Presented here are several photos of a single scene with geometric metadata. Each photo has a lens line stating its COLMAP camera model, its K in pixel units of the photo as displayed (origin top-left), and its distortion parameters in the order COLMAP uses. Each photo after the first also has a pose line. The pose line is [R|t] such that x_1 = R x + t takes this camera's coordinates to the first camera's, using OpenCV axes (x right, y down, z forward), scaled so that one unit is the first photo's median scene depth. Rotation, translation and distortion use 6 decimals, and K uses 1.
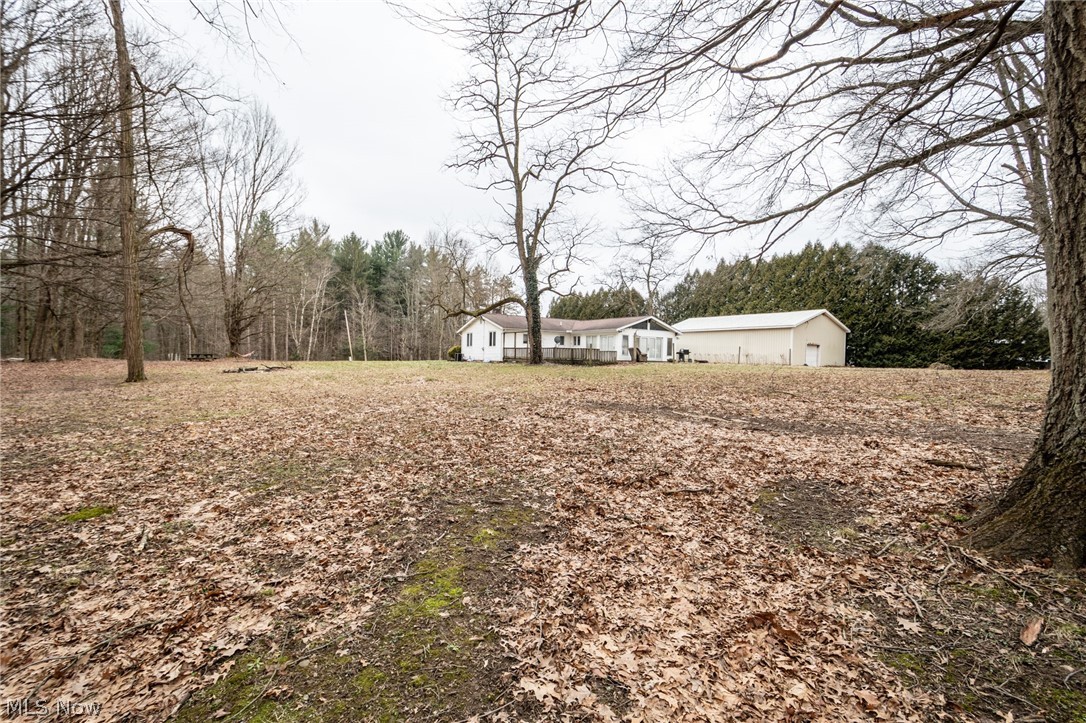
lens RADIAL K [[481.2, 0, 543.0], [0, 481.2, 361.5], [0, 0, 1]] dist [0.002375, 0.000086]
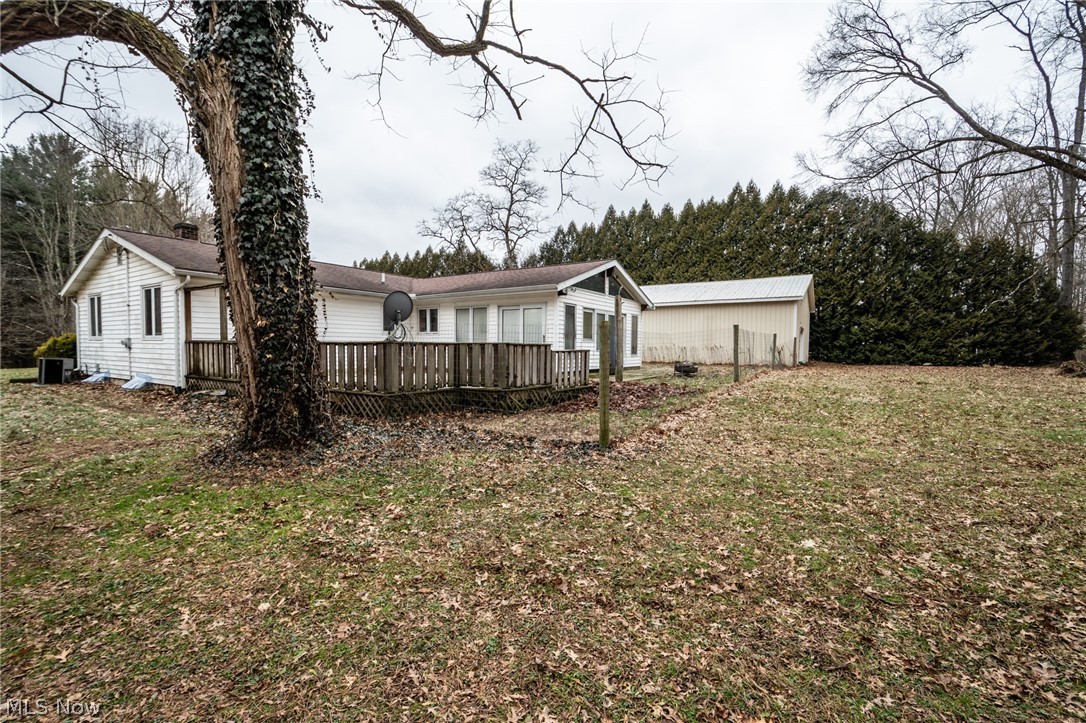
lens RADIAL K [[475.9, 0, 526.5], [0, 475.9, 363.9], [0, 0, 1]] dist [0.002936, 0.000627]
pose [[0.932240, -0.026423, 0.360875, 0.003801], [0.014663, 0.999270, 0.035287, -0.017932], [-0.361544, -0.027604, 0.931946, 0.533866]]
